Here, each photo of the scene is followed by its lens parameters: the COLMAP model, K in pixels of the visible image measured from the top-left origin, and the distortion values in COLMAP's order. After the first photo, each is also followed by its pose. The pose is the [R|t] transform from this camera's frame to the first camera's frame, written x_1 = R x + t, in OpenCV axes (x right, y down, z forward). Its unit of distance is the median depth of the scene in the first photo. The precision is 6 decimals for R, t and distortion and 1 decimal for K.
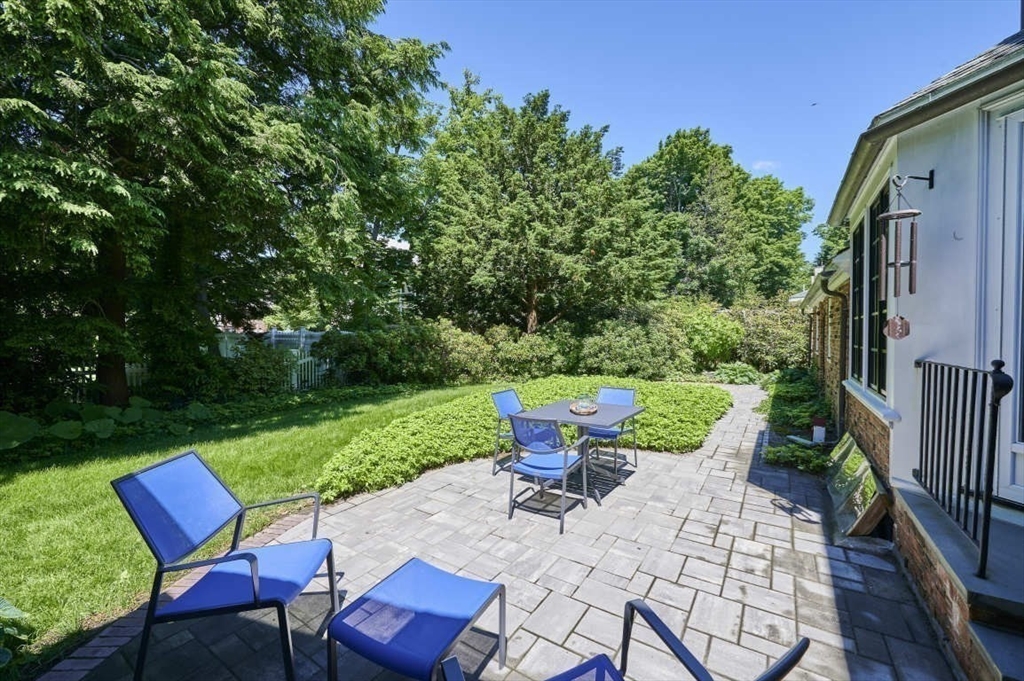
lens RADIAL K [[409.2, 0, 509.2], [0, 409.2, 339.2], [0, 0, 1]] dist [-0.001513, -0.000362]
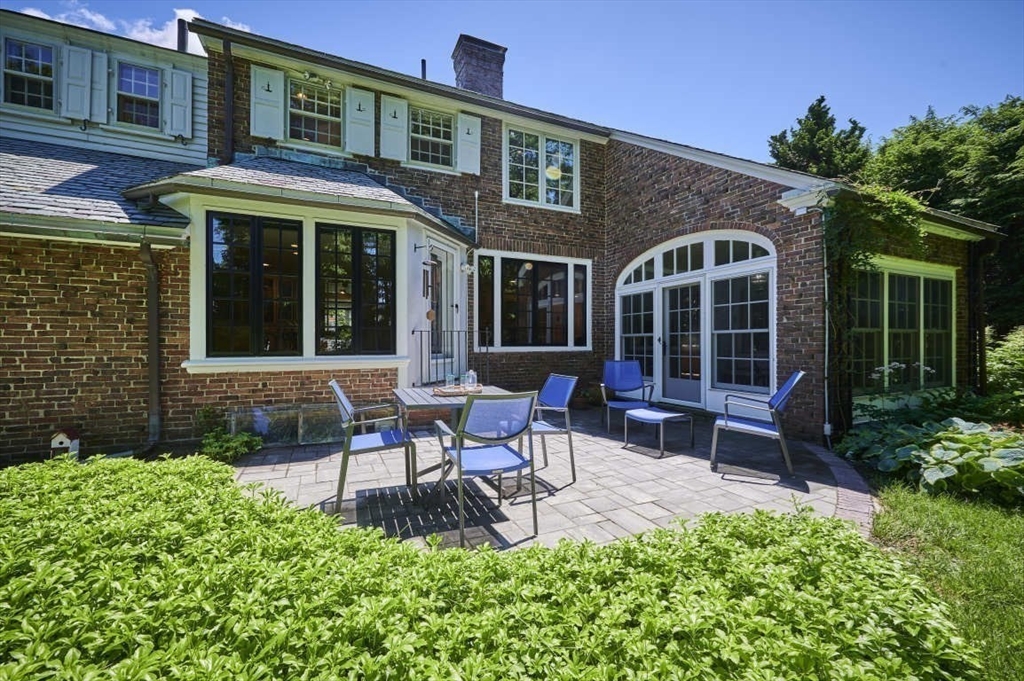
lens RADIAL K [[409.2, 0, 509.2], [0, 409.2, 339.2], [0, 0, 1]] dist [-0.001513, -0.000362]
pose [[-0.858362, 0.008324, 0.512977, -0.299997], [0.008419, 0.999962, -0.002138, 0.059762], [-0.512975, 0.002483, -0.858400, 1.506502]]
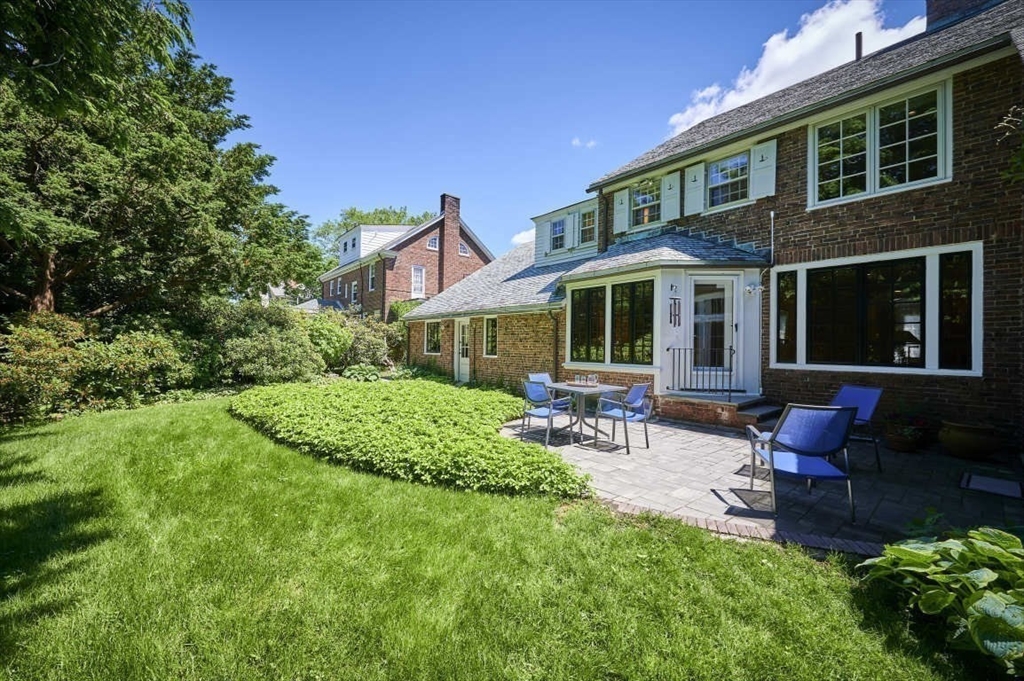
lens RADIAL K [[409.2, 0, 509.2], [0, 409.2, 339.2], [0, 0, 1]] dist [-0.001513, -0.000362]
pose [[0.257938, 0.024371, 0.965854, -1.230581], [-0.005723, 0.999703, -0.023697, 0.034832], [-0.966145, 0.000585, 0.258001, 0.788880]]
